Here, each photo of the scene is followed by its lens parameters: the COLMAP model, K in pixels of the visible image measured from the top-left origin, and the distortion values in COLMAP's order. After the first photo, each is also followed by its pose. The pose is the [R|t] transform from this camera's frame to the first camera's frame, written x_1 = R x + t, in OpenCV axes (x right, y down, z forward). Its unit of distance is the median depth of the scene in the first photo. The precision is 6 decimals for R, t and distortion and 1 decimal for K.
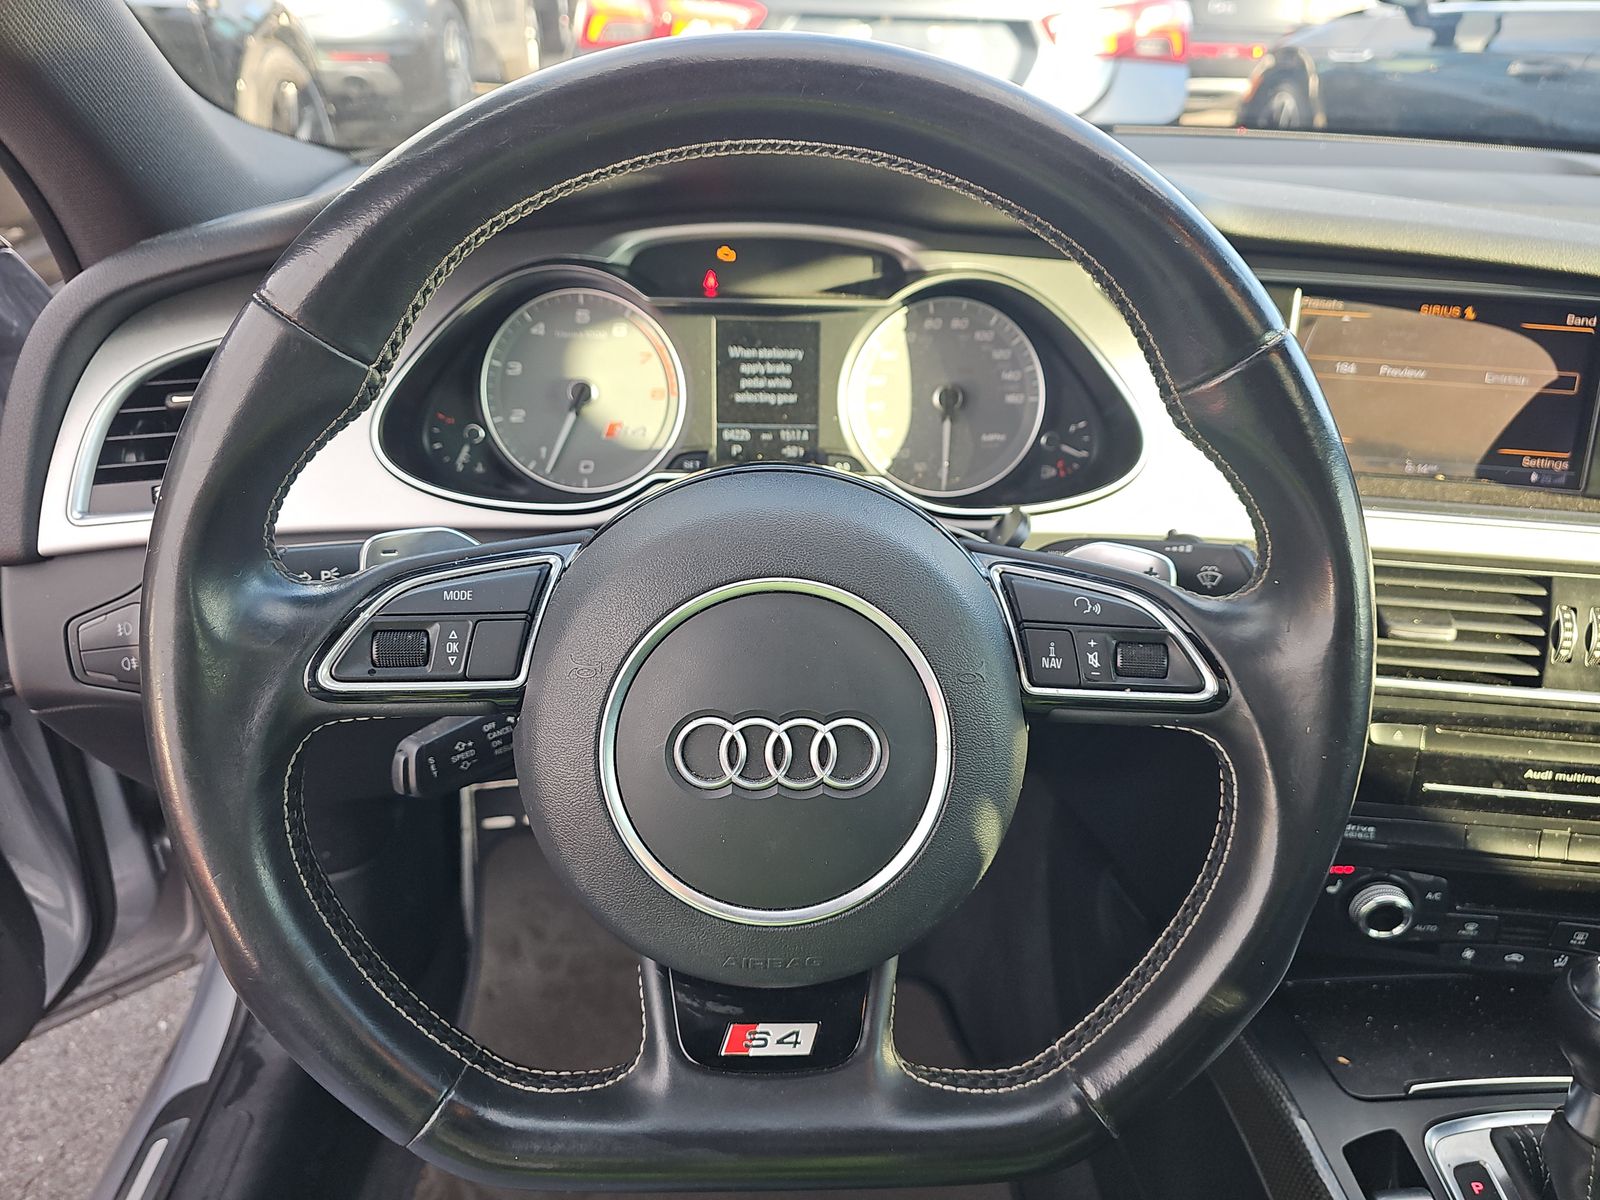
lens RADIAL K [[1064.4, 0, 805.2], [0, 1064.4, 606.6], [0, 0, 1]] dist [0.001546, -0.003200]
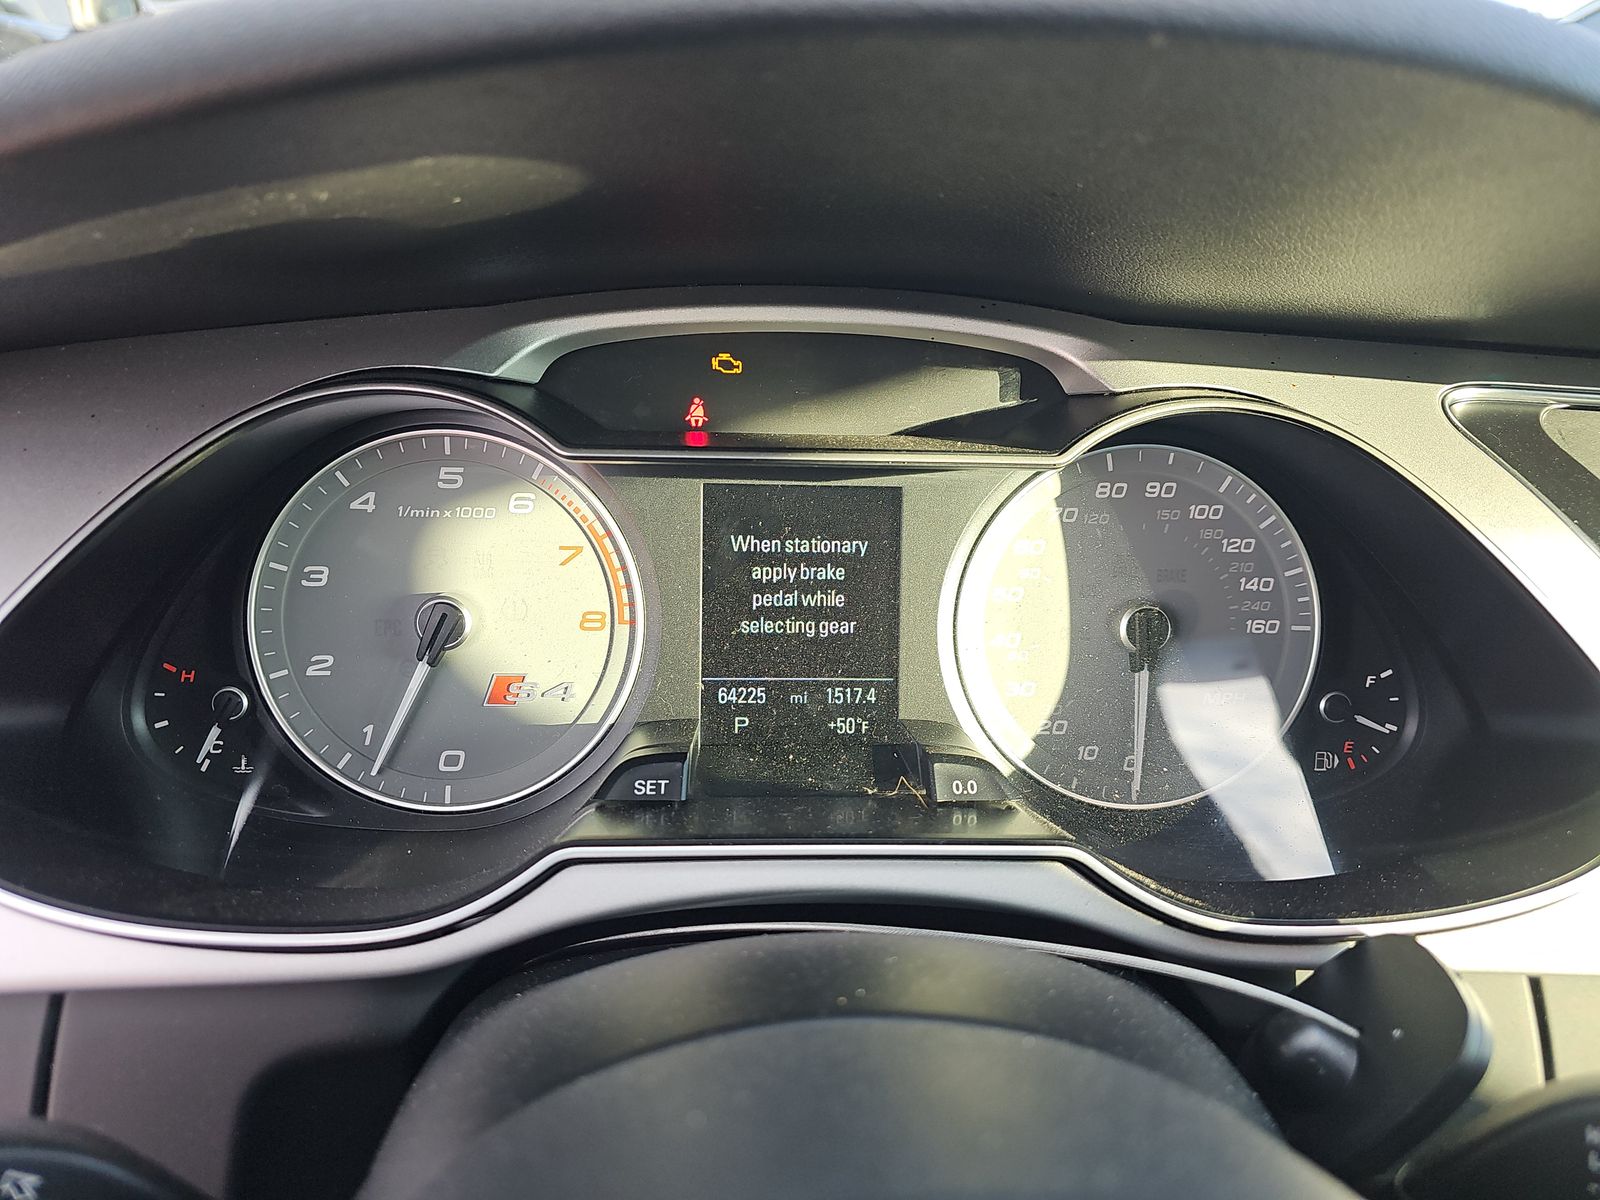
lens RADIAL K [[1064.4, 0, 798.1], [0, 1064.4, 594.6], [0, 0, 1]] dist [0.001546, -0.003200]
pose [[0.999878, -0.001928, 0.015493, -0.045499], [0.003884, 0.991872, -0.127183, -0.146150], [-0.015122, 0.127228, 0.991758, 0.477304]]
